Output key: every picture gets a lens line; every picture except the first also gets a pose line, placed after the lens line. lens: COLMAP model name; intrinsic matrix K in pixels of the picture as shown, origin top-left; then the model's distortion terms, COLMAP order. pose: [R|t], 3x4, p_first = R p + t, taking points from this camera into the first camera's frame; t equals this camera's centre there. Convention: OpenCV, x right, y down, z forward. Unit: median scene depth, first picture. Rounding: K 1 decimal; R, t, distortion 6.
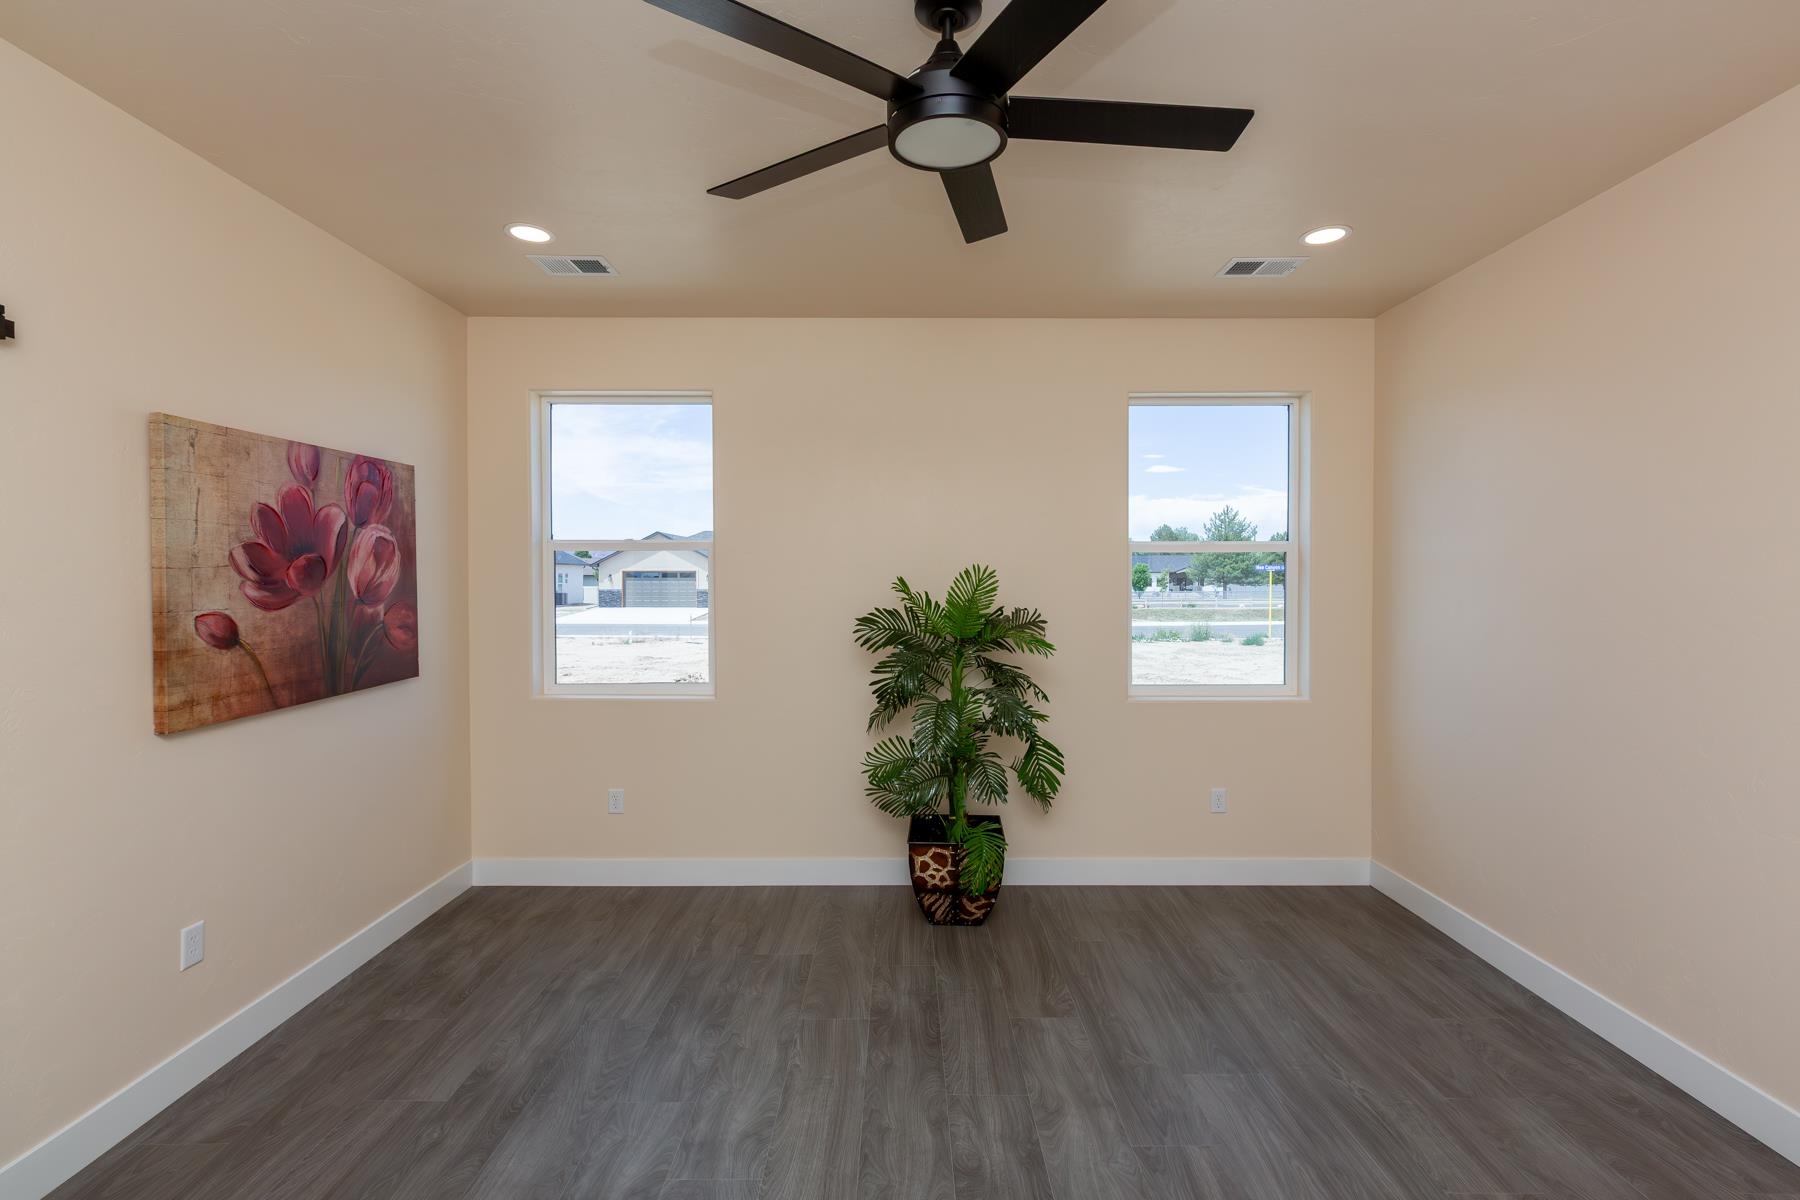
lens RADIAL K [[823.9, 0, 900.2], [0, 823.9, 595.1], [0, 0, 1]] dist [-0.000062, 0.000472]
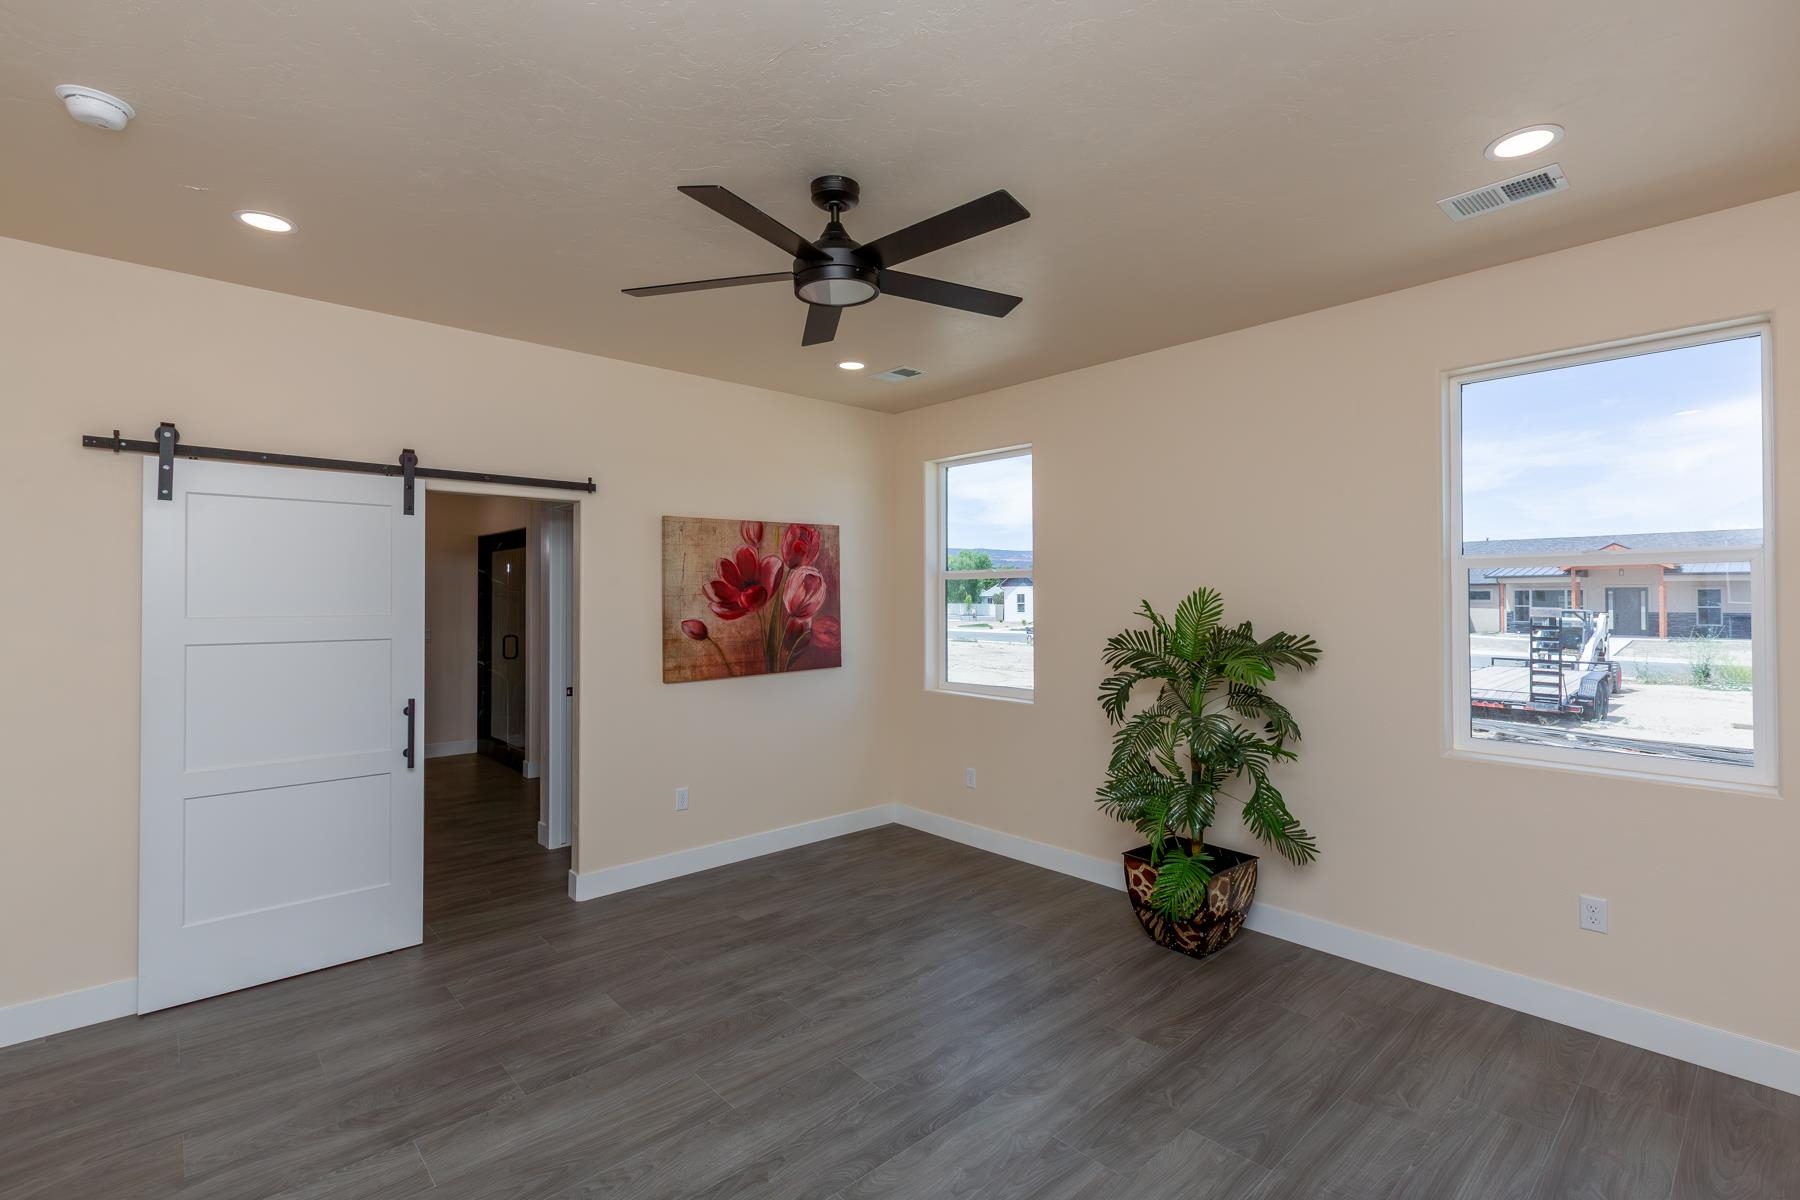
lens RADIAL K [[823.9, 0, 893.5], [0, 823.9, 595.2], [0, 0, 1]] dist [-0.000062, 0.000472]
pose [[0.666582, -0.003270, -0.745424, 0.656102], [-0.014445, 0.999746, -0.017303, -0.006483], [0.745291, 0.022301, 0.666366, 0.084222]]
